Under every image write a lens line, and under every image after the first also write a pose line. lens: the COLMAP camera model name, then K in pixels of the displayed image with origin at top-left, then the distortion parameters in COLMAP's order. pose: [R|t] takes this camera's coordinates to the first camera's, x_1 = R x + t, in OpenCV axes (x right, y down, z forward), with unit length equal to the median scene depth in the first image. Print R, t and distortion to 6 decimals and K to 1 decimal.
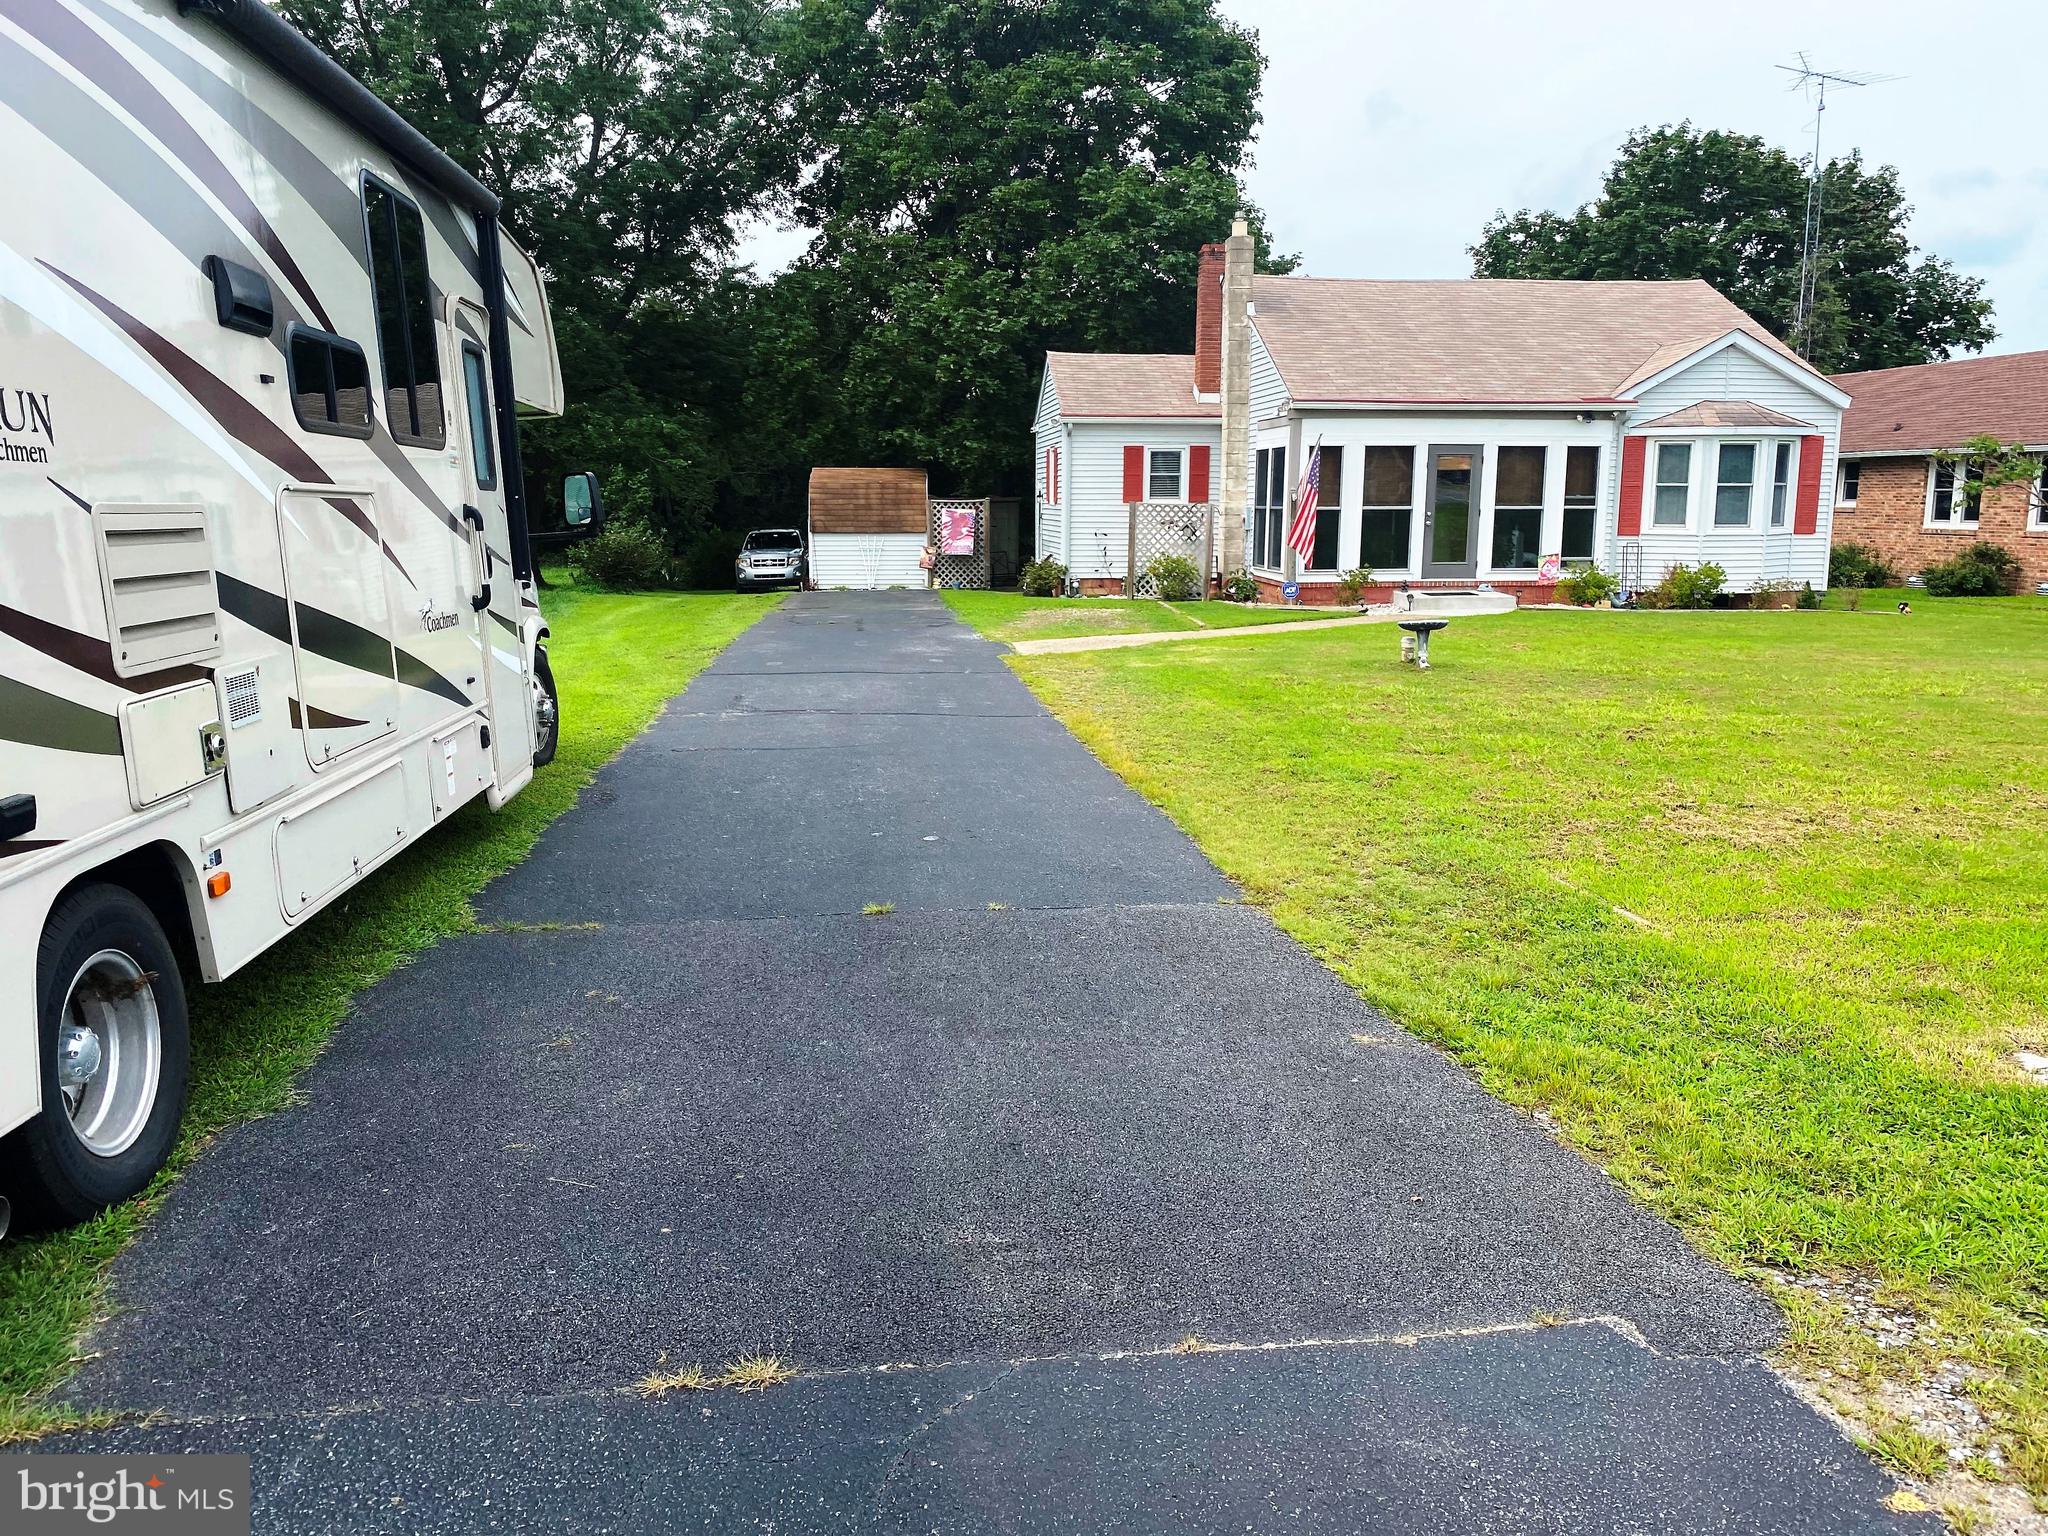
lens RADIAL K [[1358.3, 0, 1021.7], [0, 1358.3, 758.1], [0, 0, 1]] dist [0.009976, -0.013426]
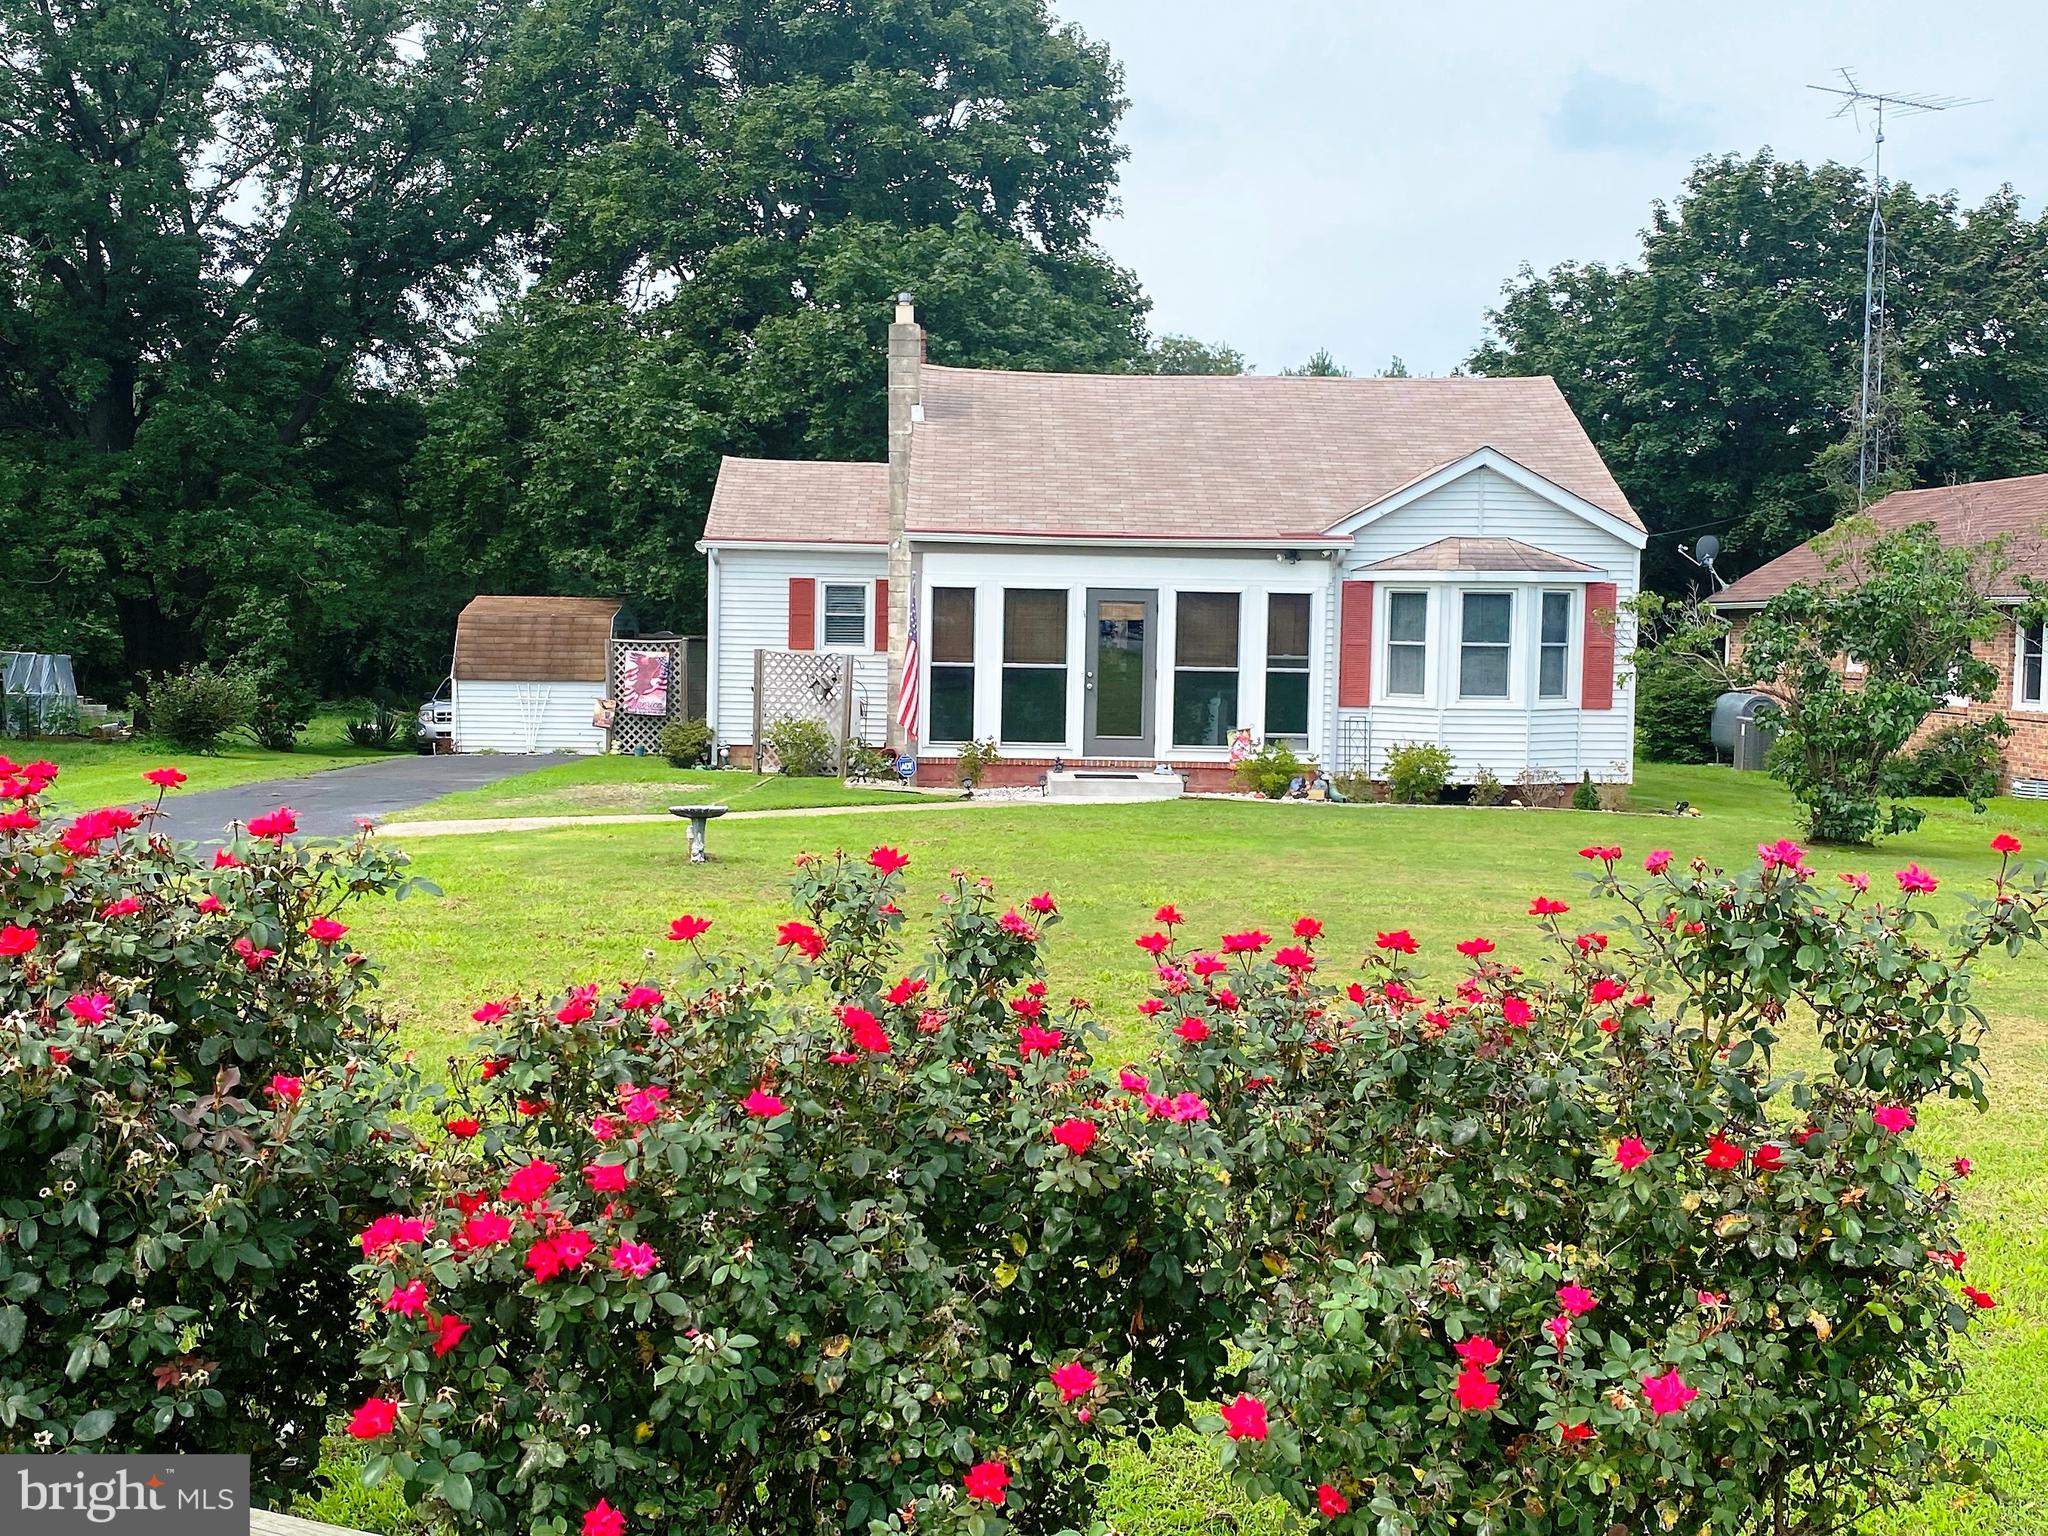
lens RADIAL K [[2000.3, 0, 1023.5], [0, 2000.3, 780.0], [0, 0, 1]] dist [0.002834, 0.000000]
pose [[0.996921, 0.023113, -0.074930, 0.345168], [-0.031239, 0.993533, -0.109165, 0.007421], [0.071922, 0.111170, 0.991195, -0.134191]]
